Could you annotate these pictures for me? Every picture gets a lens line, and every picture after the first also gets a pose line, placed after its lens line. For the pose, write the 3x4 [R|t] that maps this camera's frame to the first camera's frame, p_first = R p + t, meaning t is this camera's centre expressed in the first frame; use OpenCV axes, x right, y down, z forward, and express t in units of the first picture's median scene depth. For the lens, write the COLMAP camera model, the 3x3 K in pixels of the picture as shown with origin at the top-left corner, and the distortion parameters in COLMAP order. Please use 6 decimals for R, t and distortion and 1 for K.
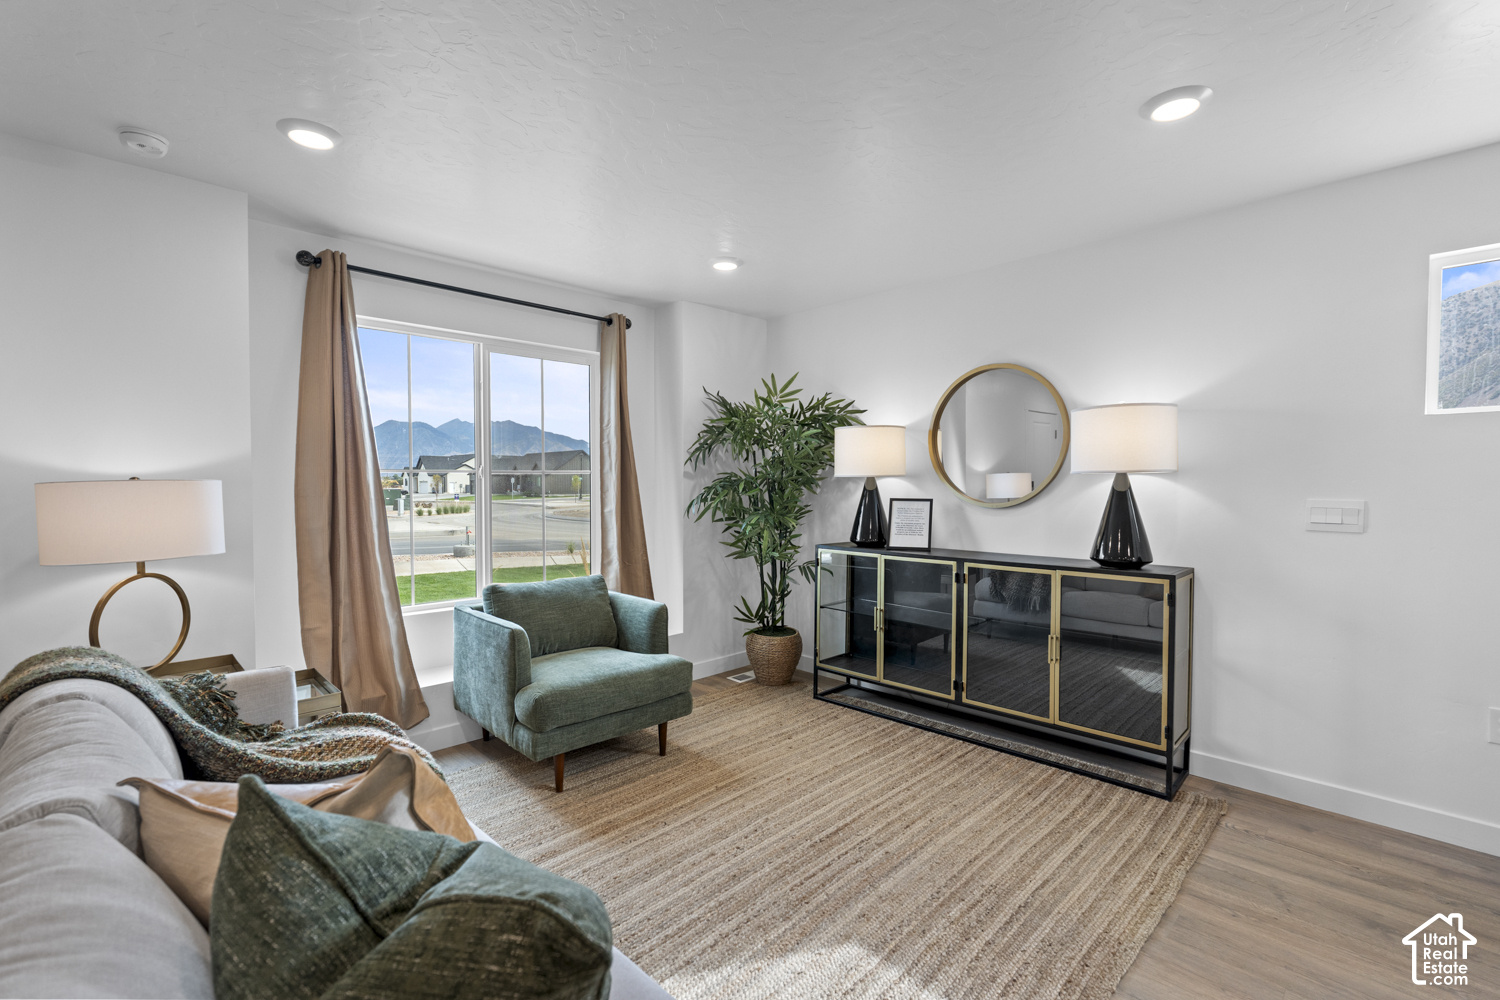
lens RADIAL K [[668.9, 0, 745.1], [0, 668.9, 506.1], [0, 0, 1]] dist [-0.002236, -0.000224]
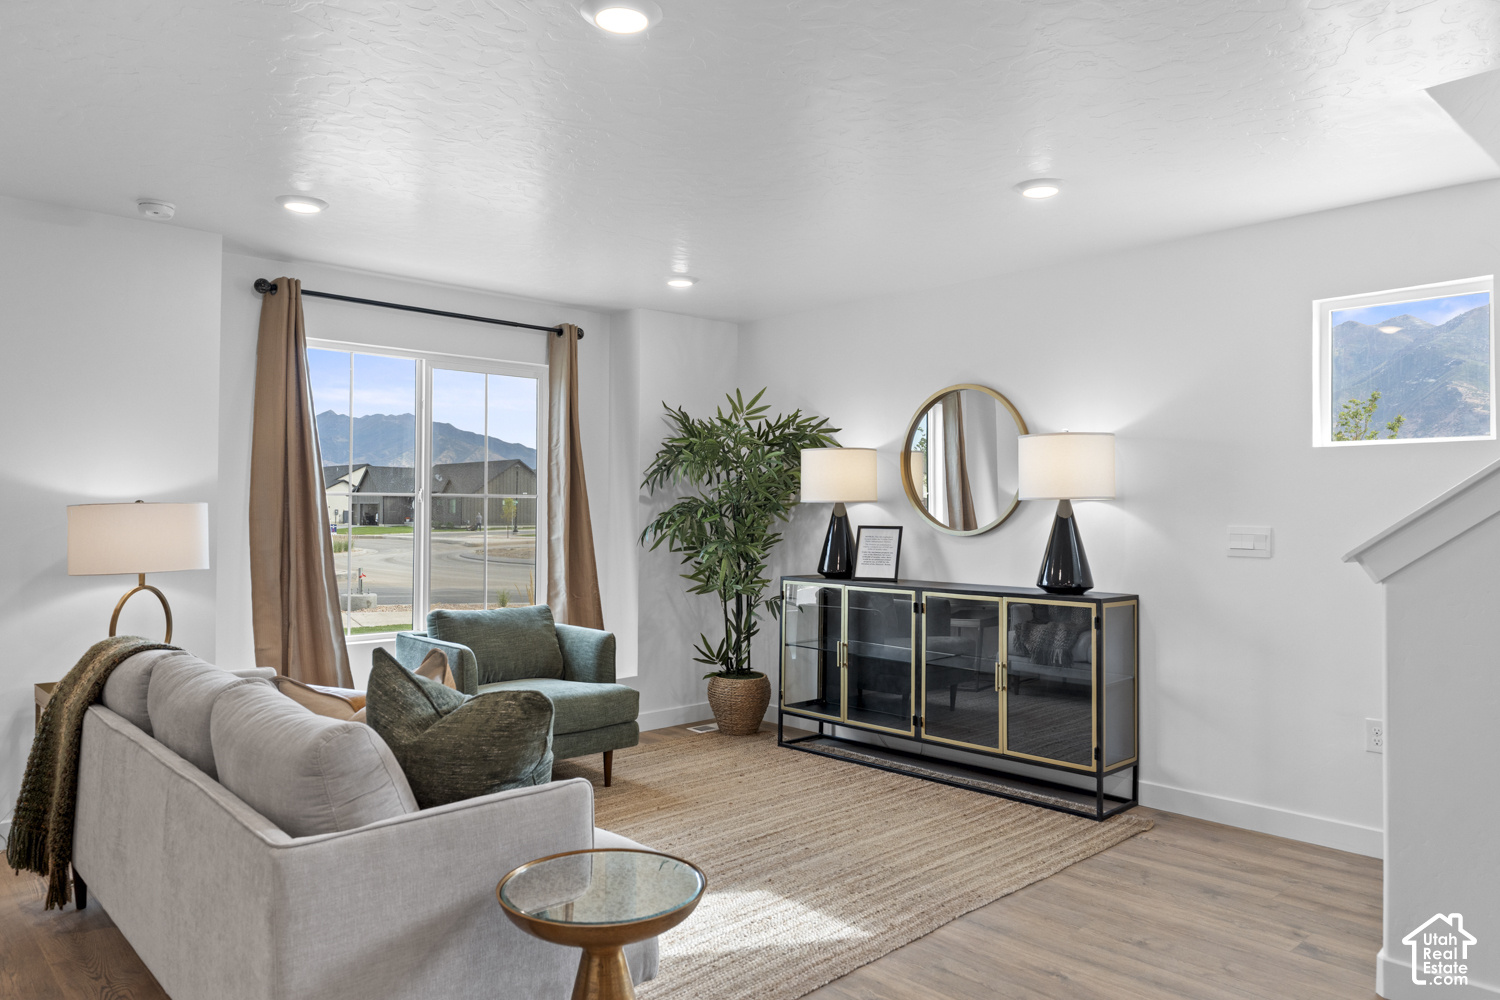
lens RADIAL K [[1030.1, 0, 750.0], [0, 1030.1, 500.0], [0, 0, 1]] dist [-0.001551, -0.002332]
pose [[0.999852, 0.004420, -0.016631, 0.094855], [-0.005151, 0.999009, -0.044218, 0.017743], [0.016419, 0.044298, 0.998883, -0.455975]]
